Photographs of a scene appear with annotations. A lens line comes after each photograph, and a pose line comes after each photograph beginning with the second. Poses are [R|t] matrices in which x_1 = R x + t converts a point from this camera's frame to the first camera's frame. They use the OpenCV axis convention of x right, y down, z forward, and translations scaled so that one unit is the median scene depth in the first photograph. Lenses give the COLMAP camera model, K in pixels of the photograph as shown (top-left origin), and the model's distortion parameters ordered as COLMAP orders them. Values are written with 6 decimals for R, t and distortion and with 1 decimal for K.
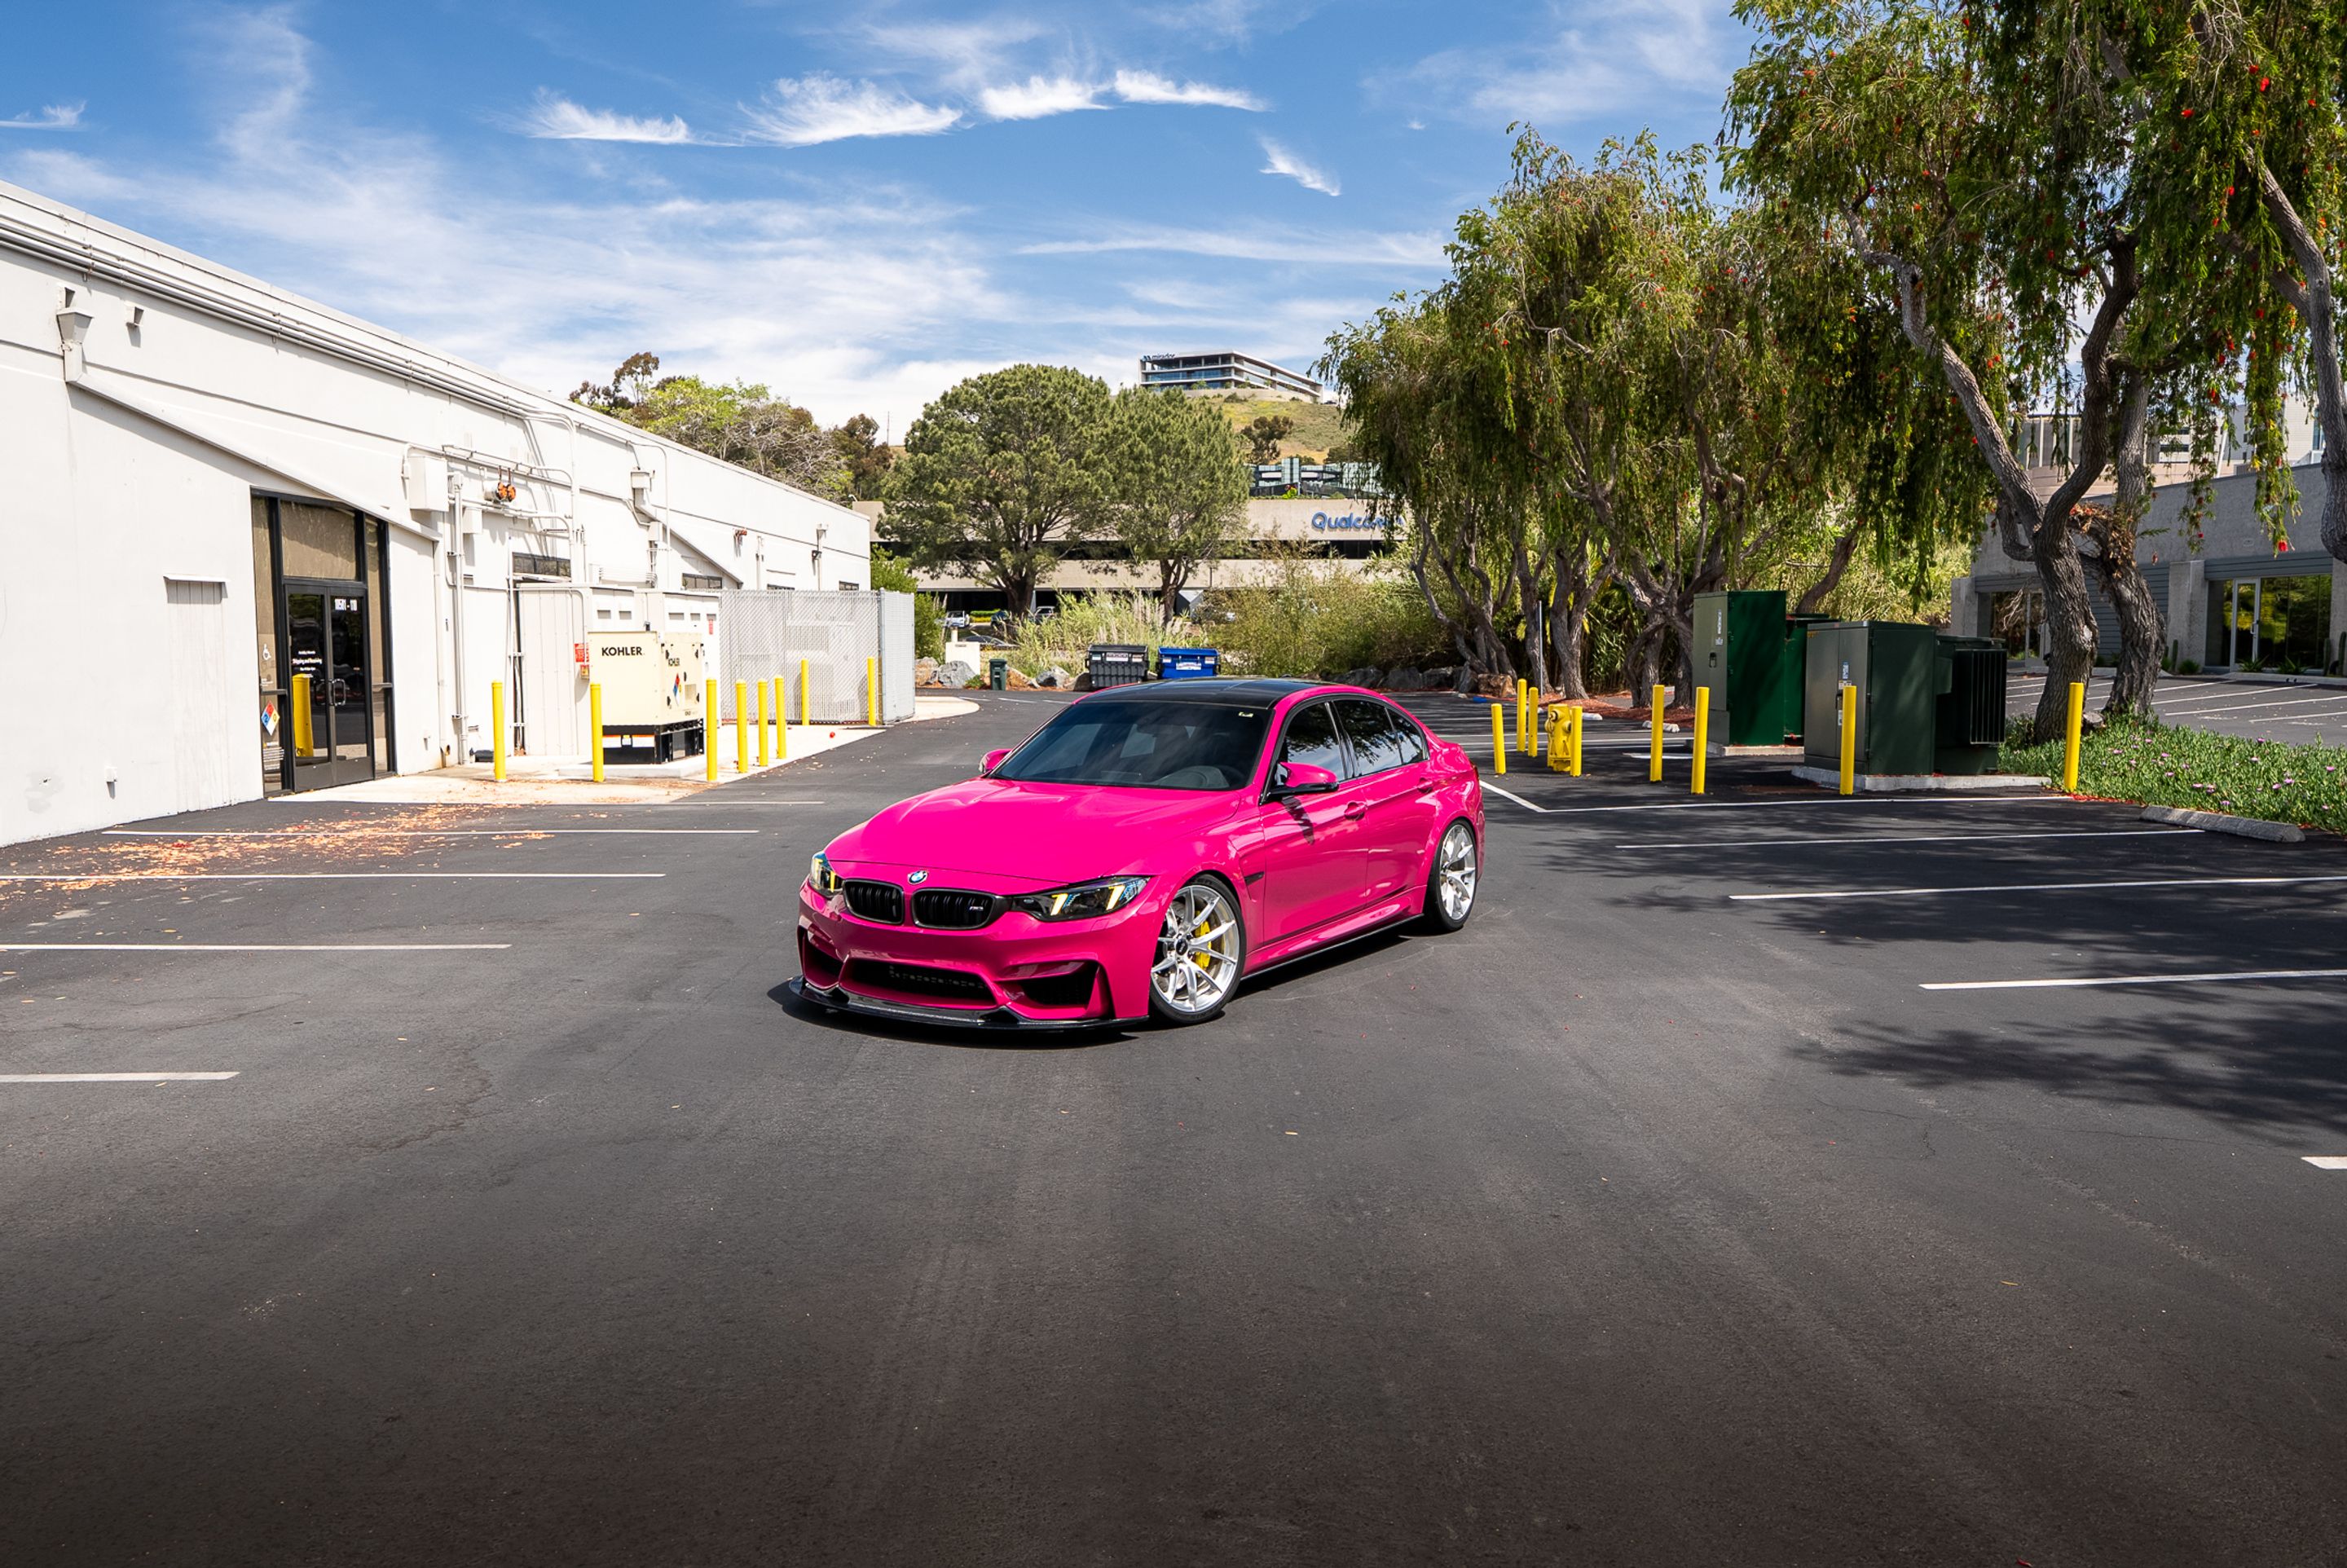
lens RADIAL K [[1964.2, 0, 1226.3], [0, 1964.2, 775.4], [0, 0, 1]] dist [0.003059, 0.003172]
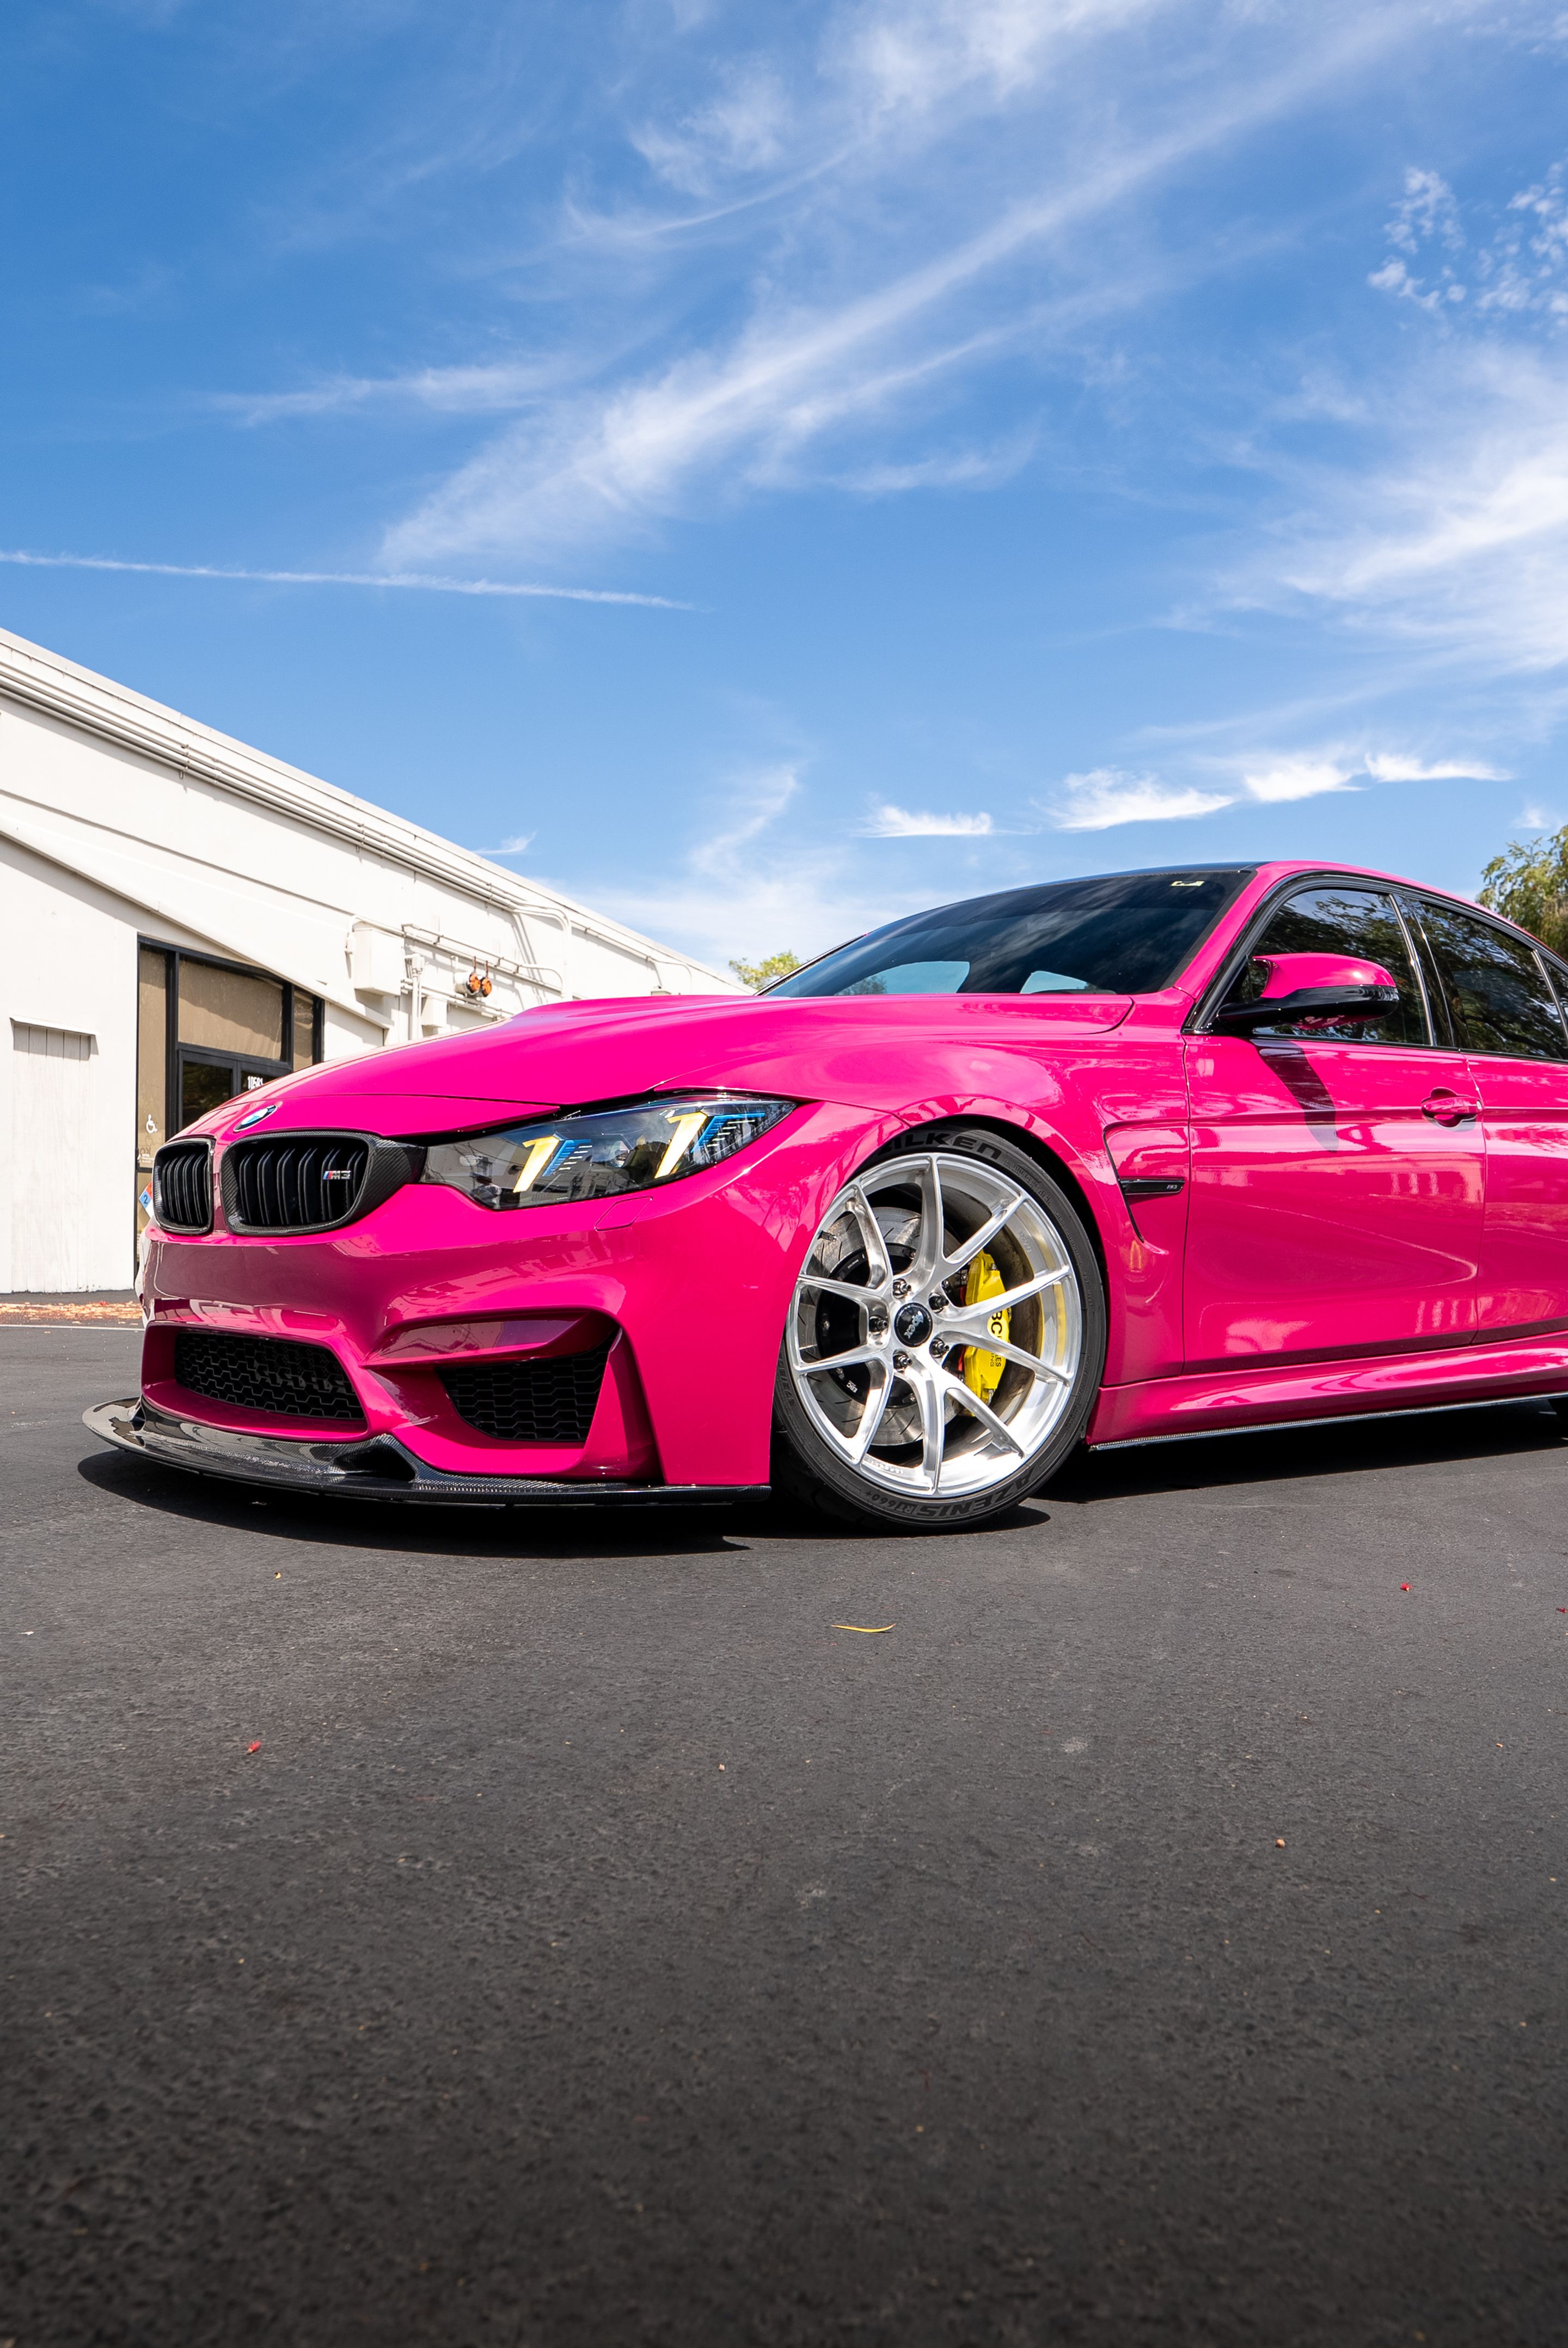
lens RADIAL K [[1866.5, 0, 689.1], [0, 1866.5, 1281.6], [0, 0, 1]] dist [-0.020328, 0.005882]
pose [[0.936131, 0.017132, -0.351234, 0.024787], [-0.041615, 0.997191, -0.062273, 0.041321], [0.349180, 0.072913, 0.934215, 0.262042]]
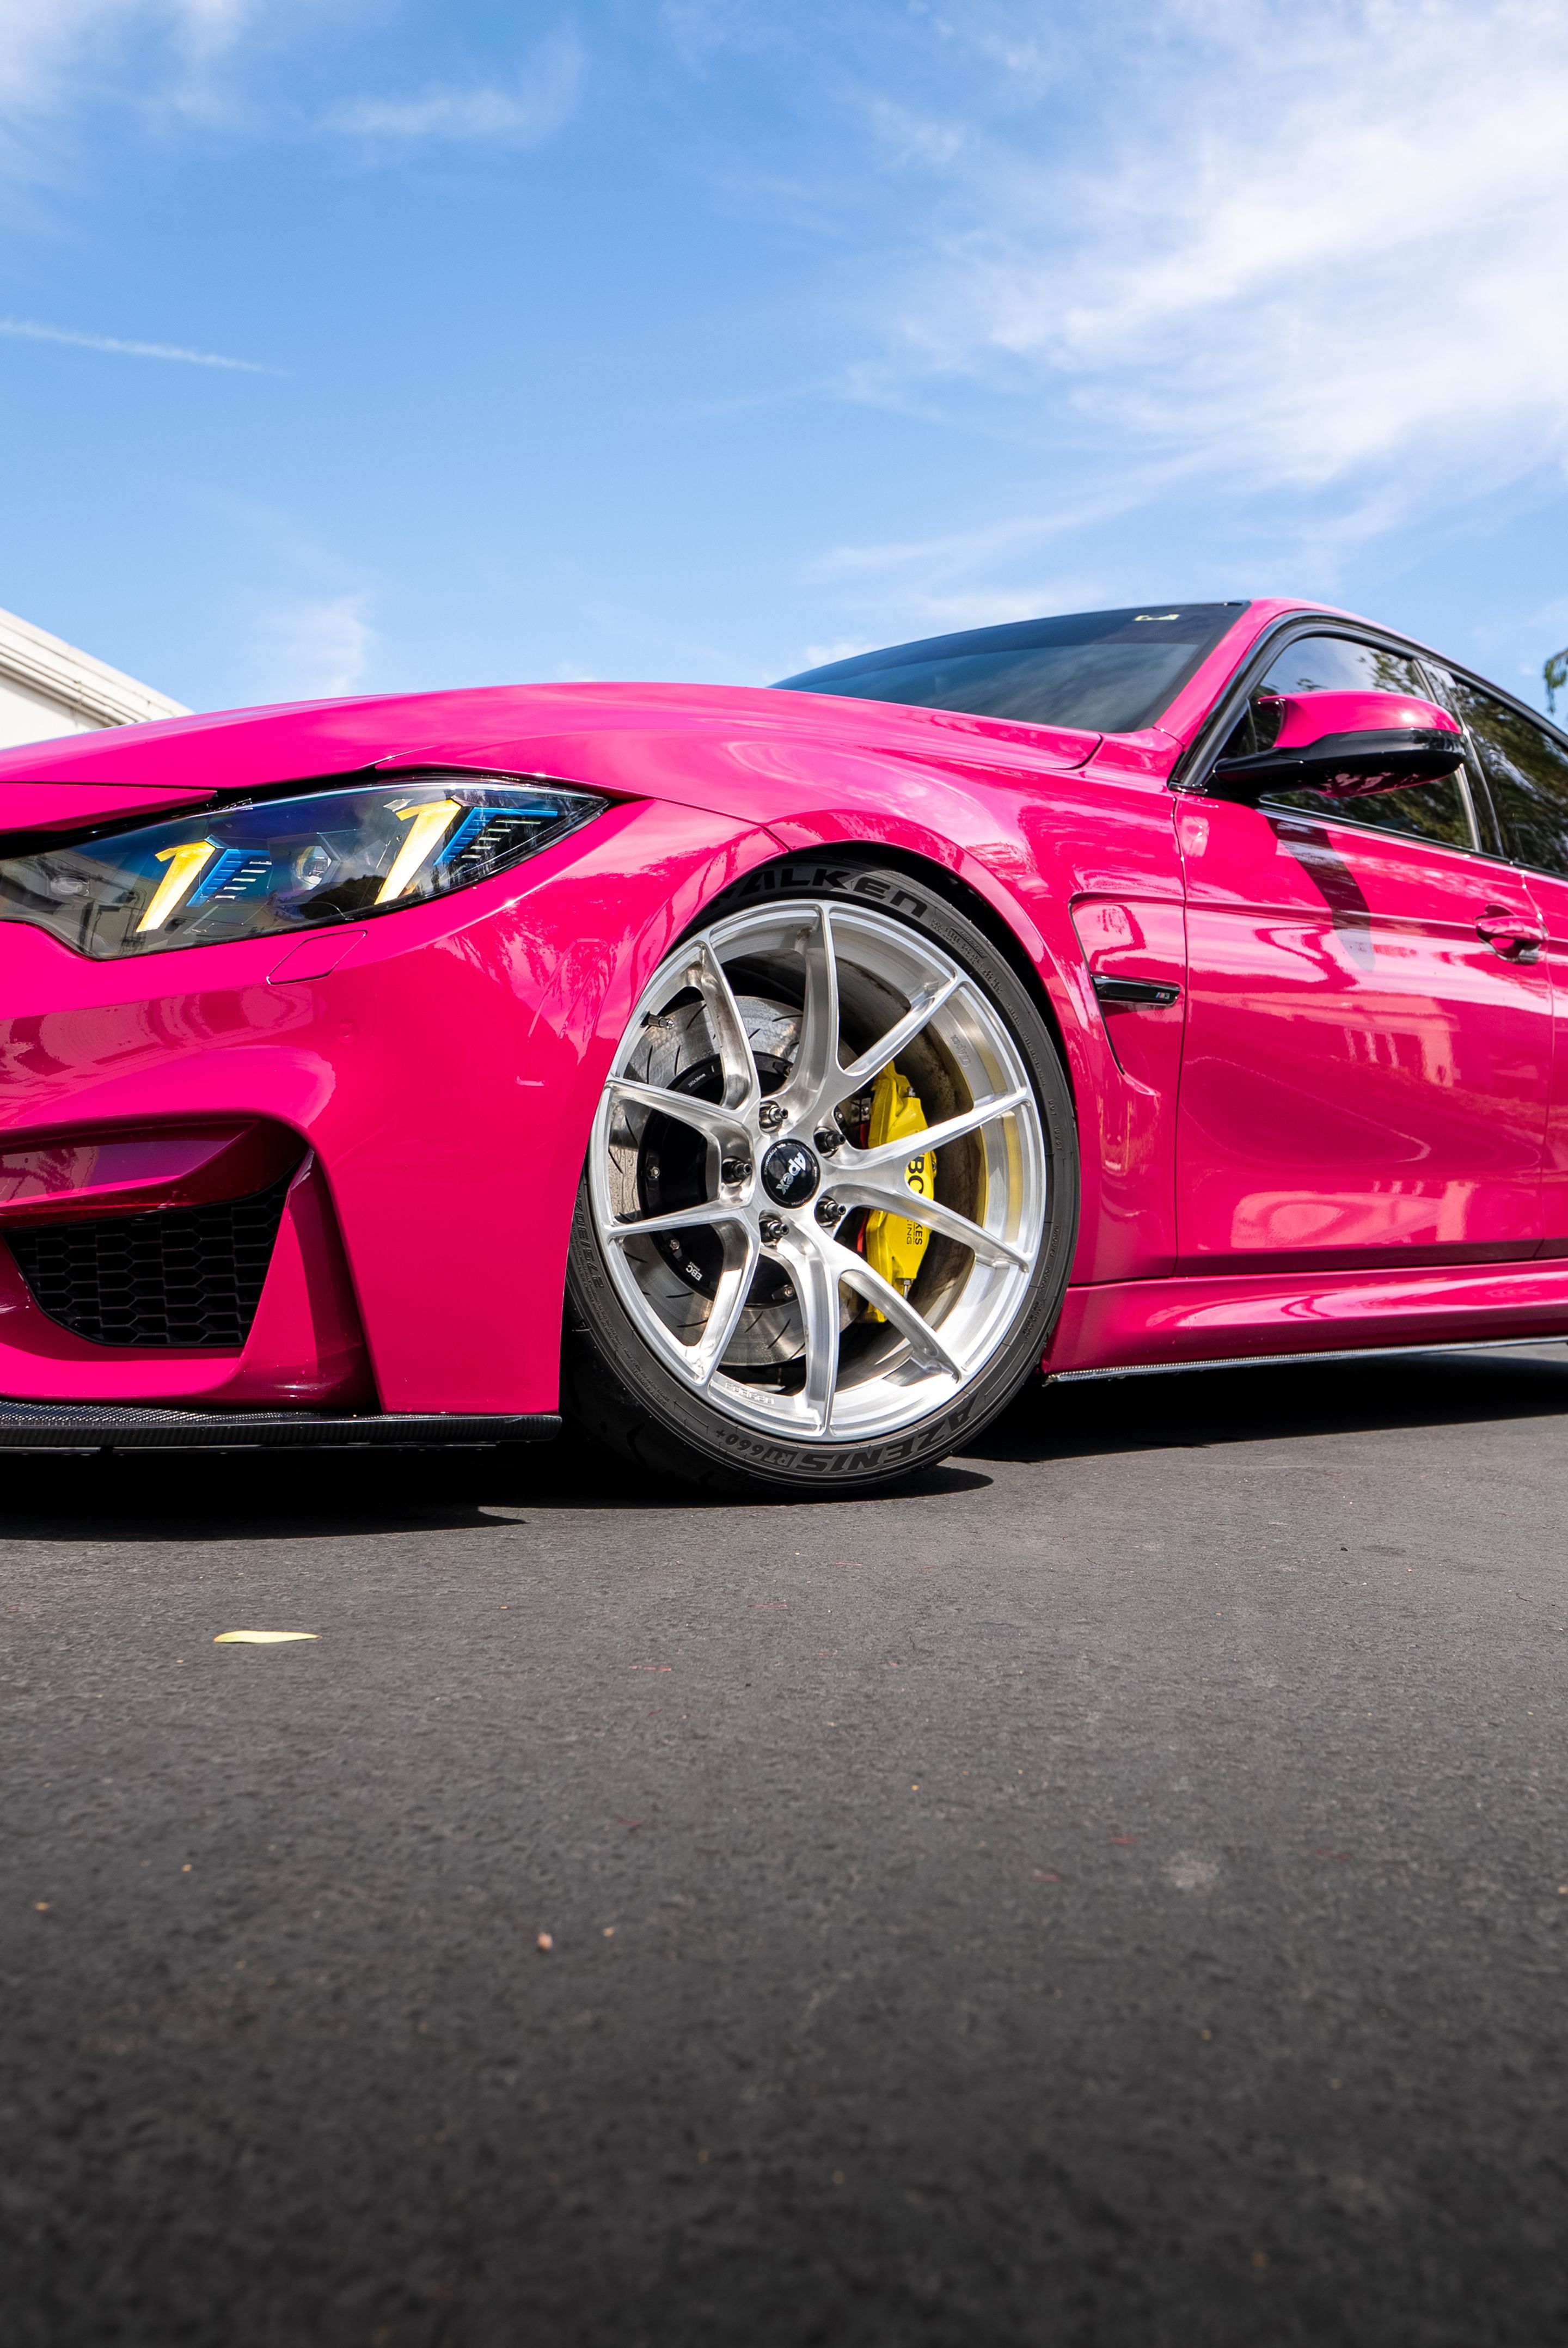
lens RADIAL K [[2160.8, 0, 784.0], [0, 2160.8, 1174.0], [0, 0, 1]] dist [0.020879, 0.078159]
pose [[0.974659, 0.011710, -0.223388, 0.014116], [-0.037917, 0.992827, -0.113389, 0.047009], [0.220458, 0.118986, 0.968112, 0.299078]]
